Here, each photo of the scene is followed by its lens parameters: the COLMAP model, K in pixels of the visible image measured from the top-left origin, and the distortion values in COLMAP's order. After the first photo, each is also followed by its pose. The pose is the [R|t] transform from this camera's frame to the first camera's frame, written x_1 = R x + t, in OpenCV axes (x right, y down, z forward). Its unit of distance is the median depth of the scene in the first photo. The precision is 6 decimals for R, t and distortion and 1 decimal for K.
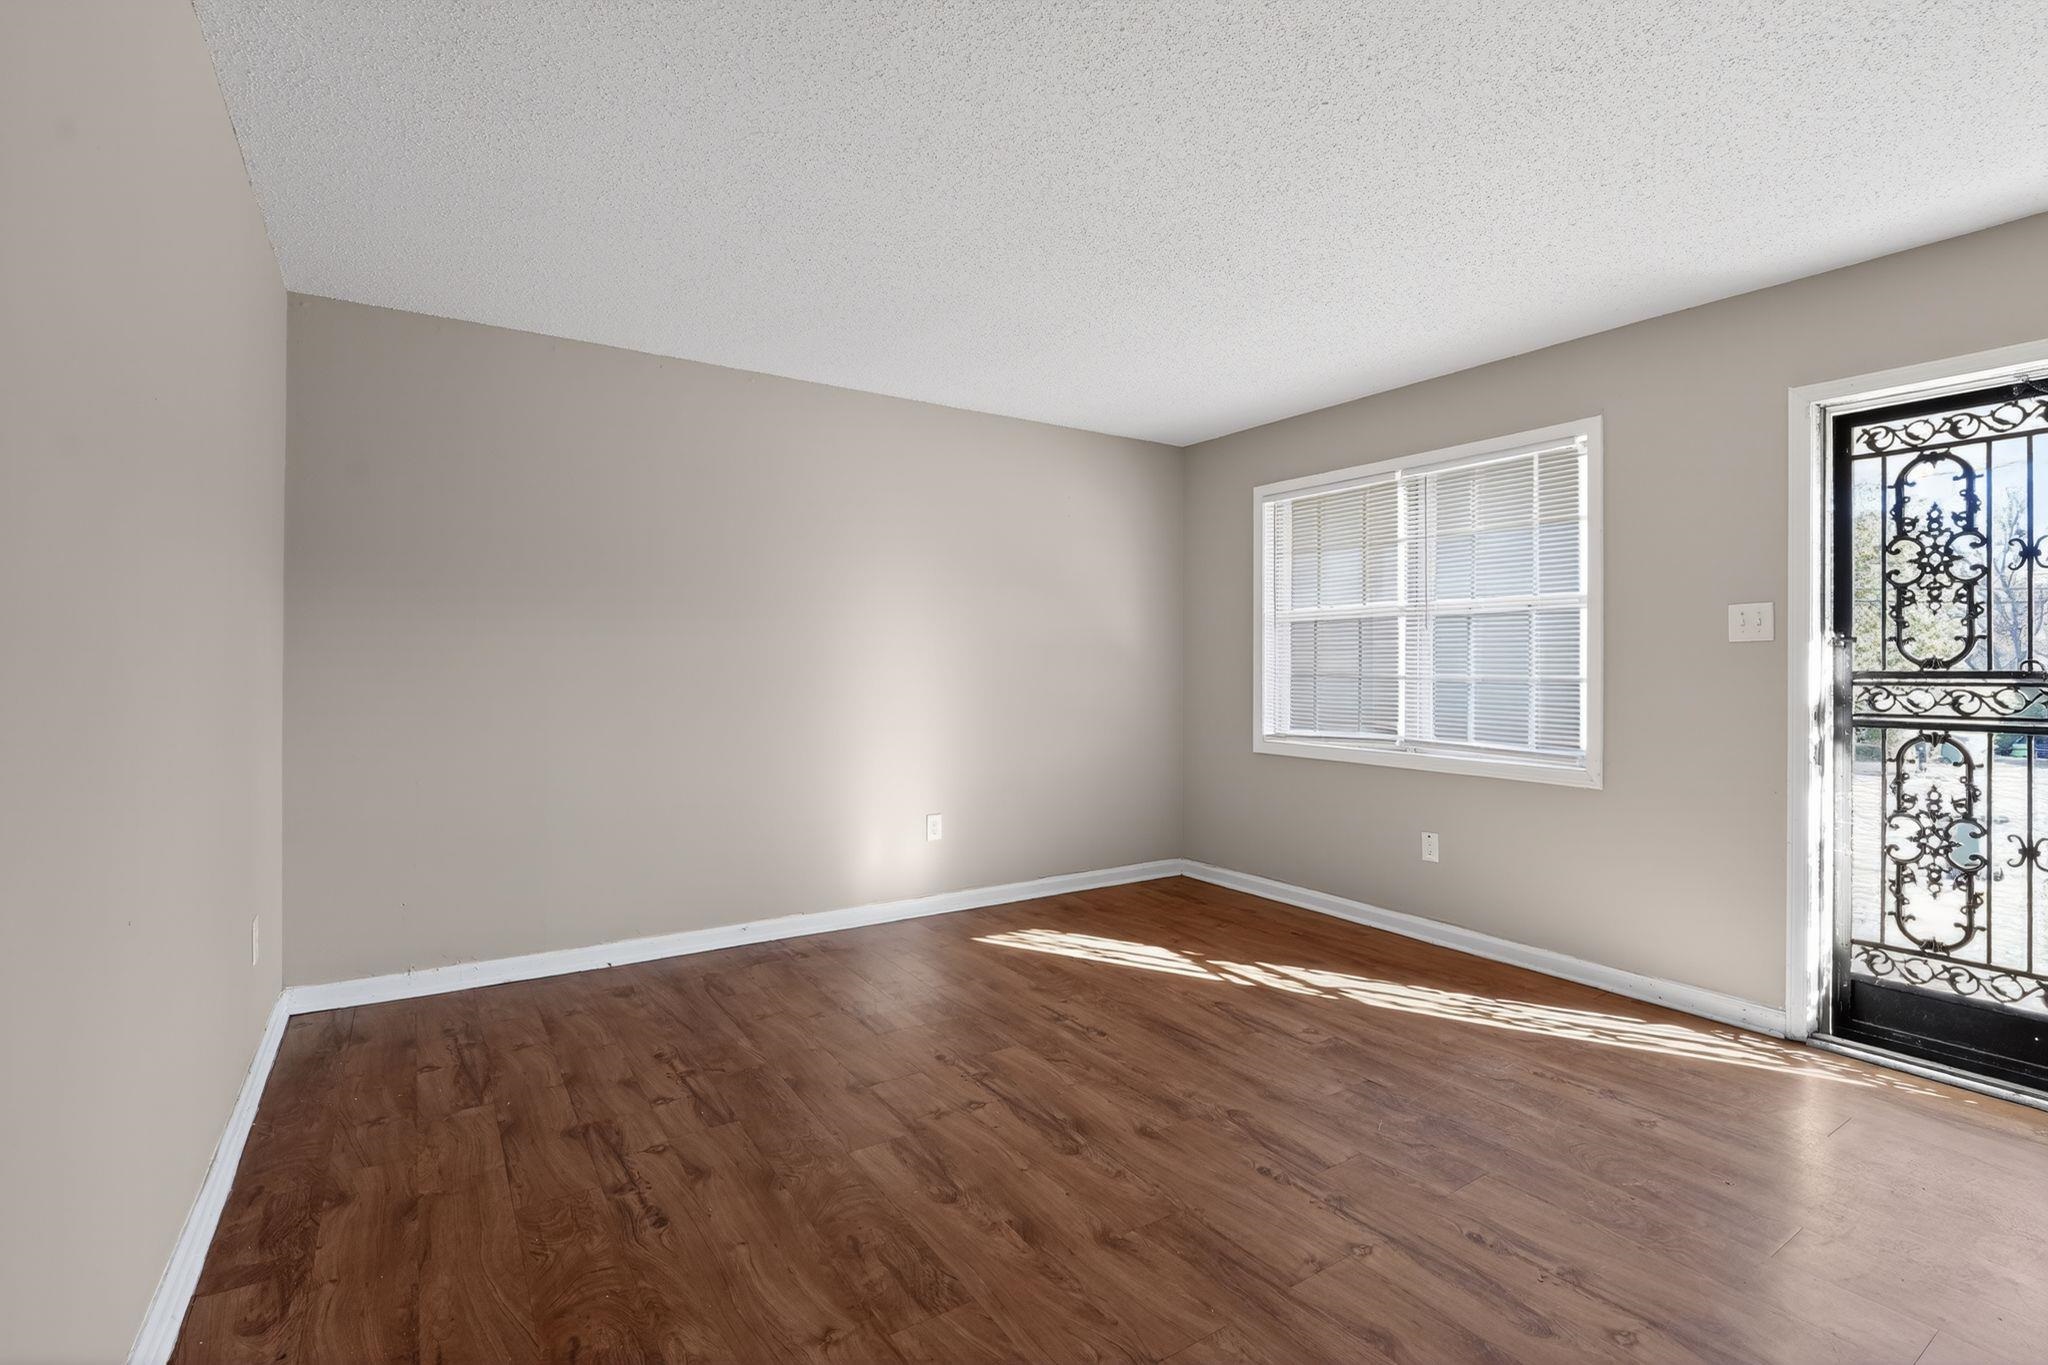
lens RADIAL K [[930.0, 0, 1022.5], [0, 930.0, 660.9], [0, 0, 1]] dist [-0.013794, -0.000175]
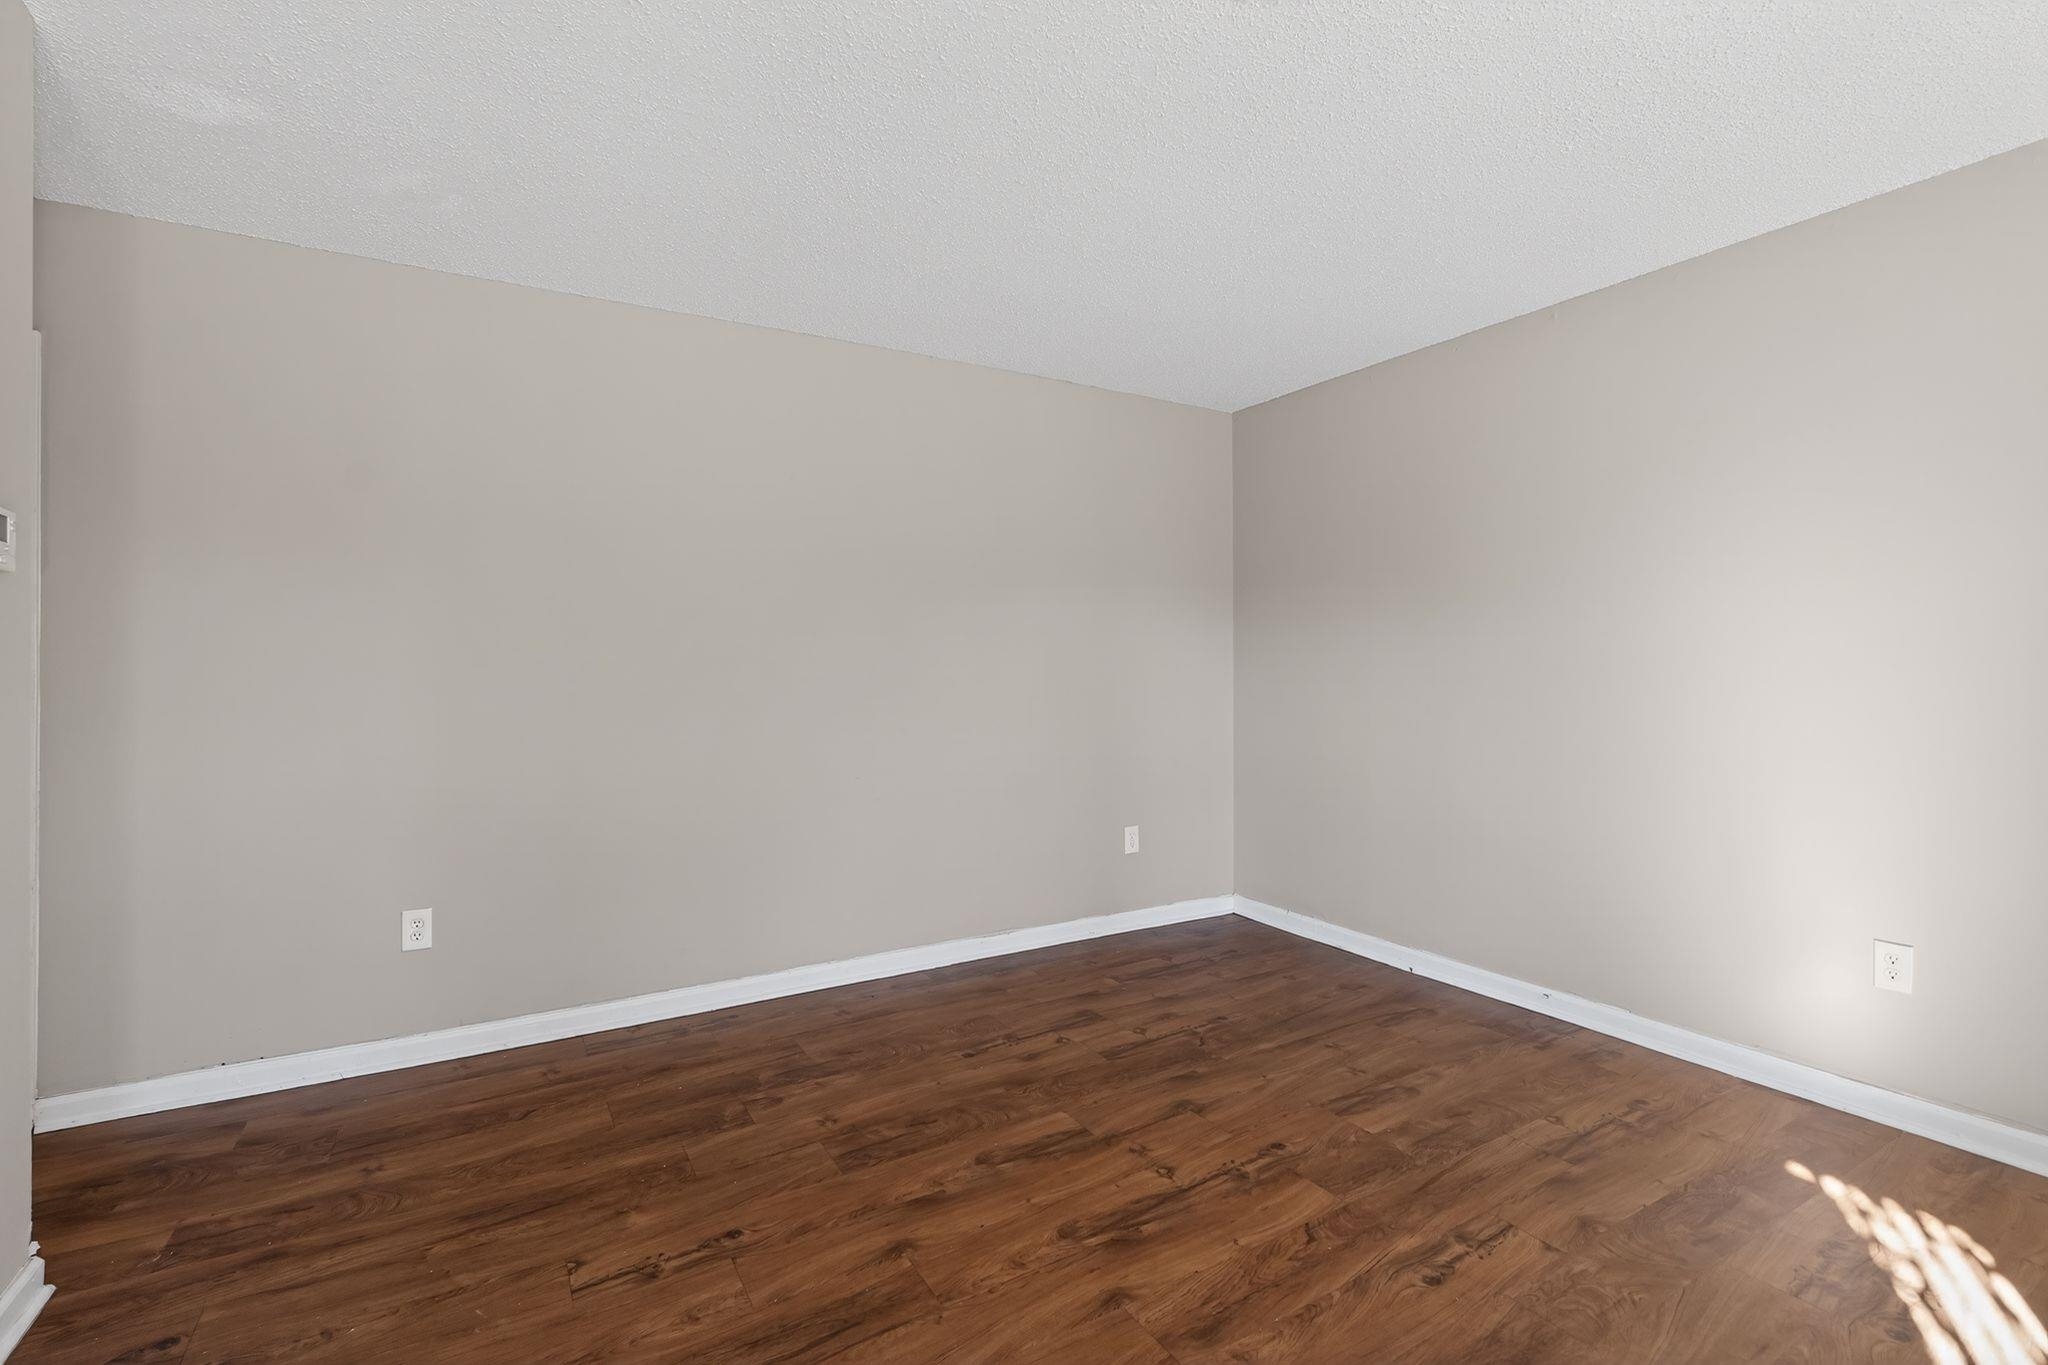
lens RADIAL K [[930.0, 0, 1010.9], [0, 930.0, 655.9], [0, 0, 1]] dist [-0.013794, -0.000175]
pose [[-0.051339, -0.013717, -0.998587, 0.759329], [0.003433, 0.999897, -0.013912, 0.002573], [0.998675, -0.004142, -0.051287, 0.817000]]
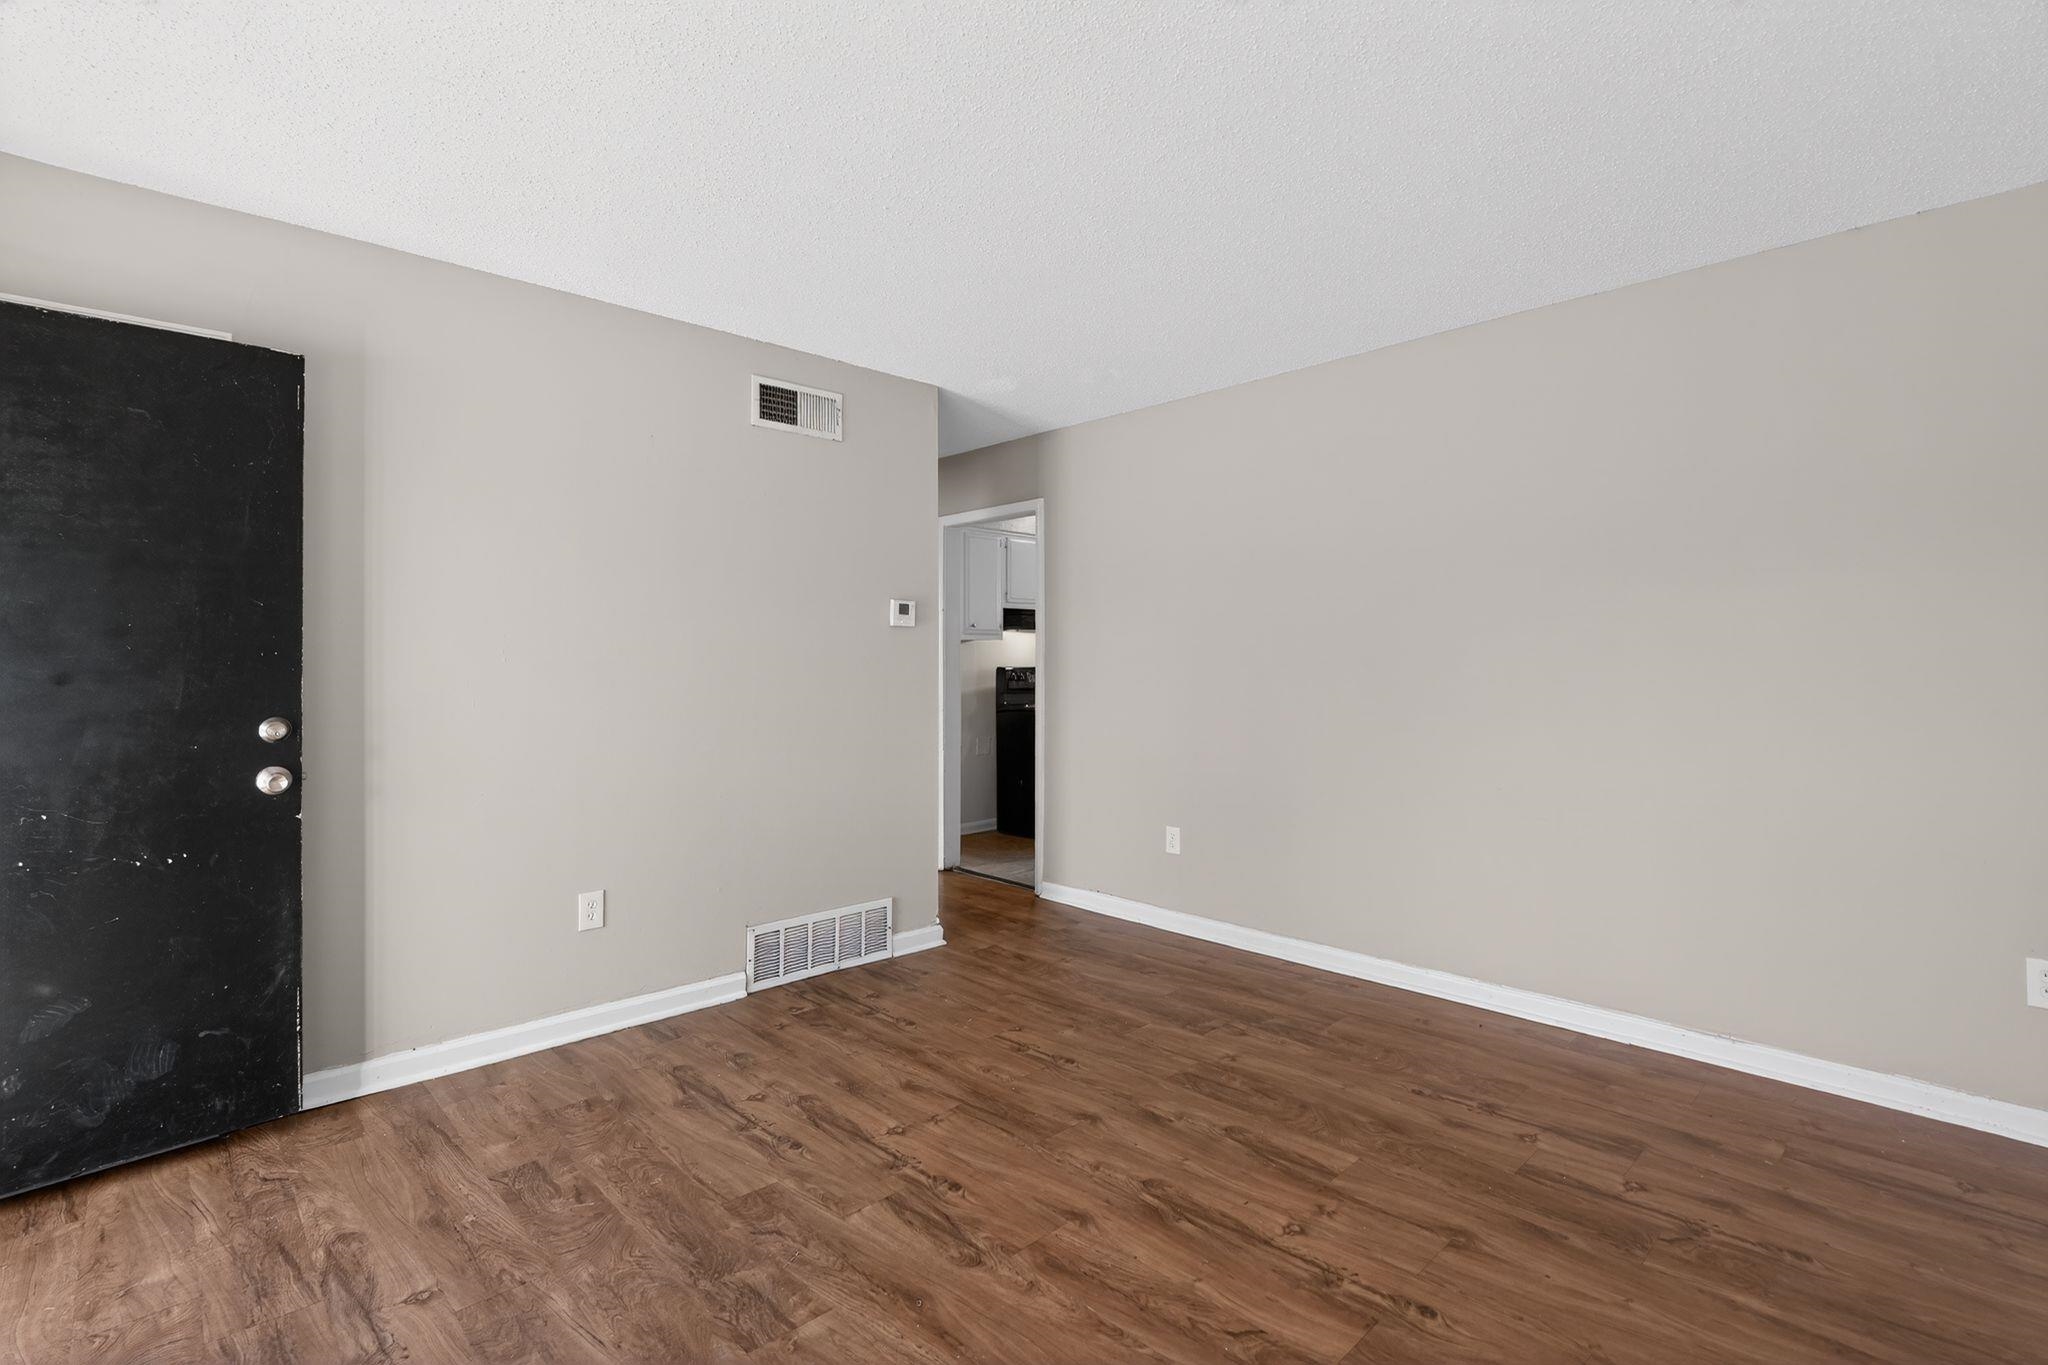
lens RADIAL K [[930.0, 0, 1040.4], [0, 930.0, 655.7], [0, 0, 1]] dist [-0.013794, -0.000175]
pose [[-0.980189, -0.005918, -0.197974, 0.293803], [-0.004417, 0.999958, -0.008022, -0.006777], [0.198013, -0.006989, -0.980175, 1.576877]]
